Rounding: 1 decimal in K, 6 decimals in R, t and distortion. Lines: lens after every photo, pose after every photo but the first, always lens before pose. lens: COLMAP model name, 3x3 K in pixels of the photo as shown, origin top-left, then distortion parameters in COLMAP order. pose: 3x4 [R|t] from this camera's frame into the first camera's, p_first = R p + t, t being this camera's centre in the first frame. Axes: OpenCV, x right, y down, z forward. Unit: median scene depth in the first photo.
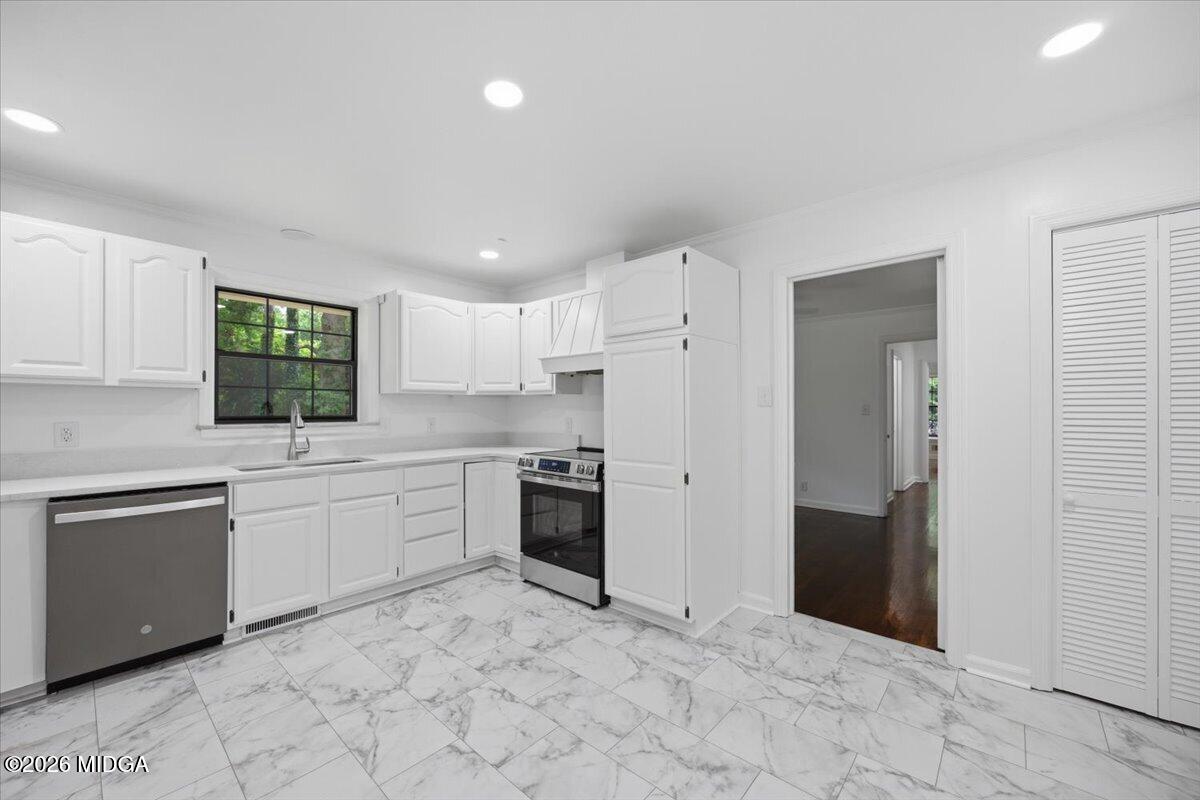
lens RADIAL K [[460.7, 0, 610.9], [0, 460.7, 408.4], [0, 0, 1]] dist [-0.001907, 0.000040]
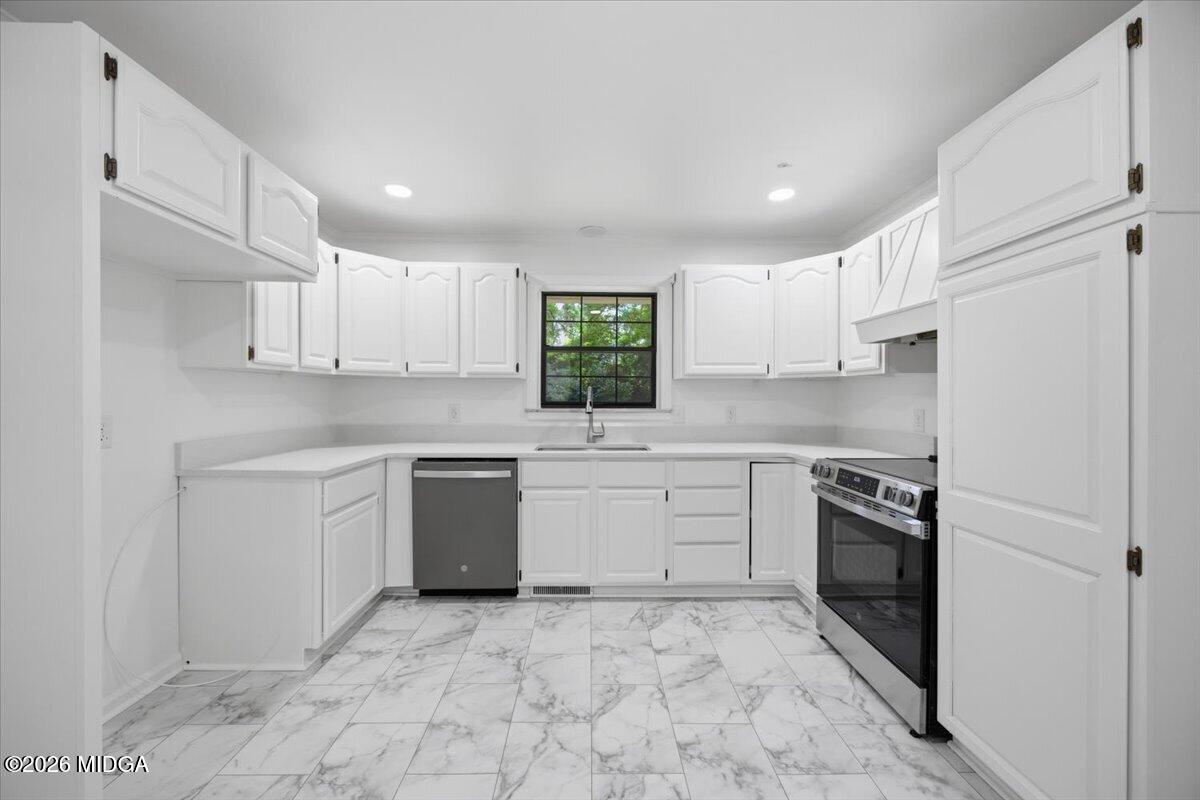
lens RADIAL K [[460.7, 0, 599.5], [0, 460.7, 400.3], [0, 0, 1]] dist [-0.001907, 0.000040]
pose [[0.665002, 0.007931, -0.746799, 0.149607], [-0.001918, 0.999958, 0.008912, 0.003613], [0.746839, -0.004494, 0.664990, 0.354527]]
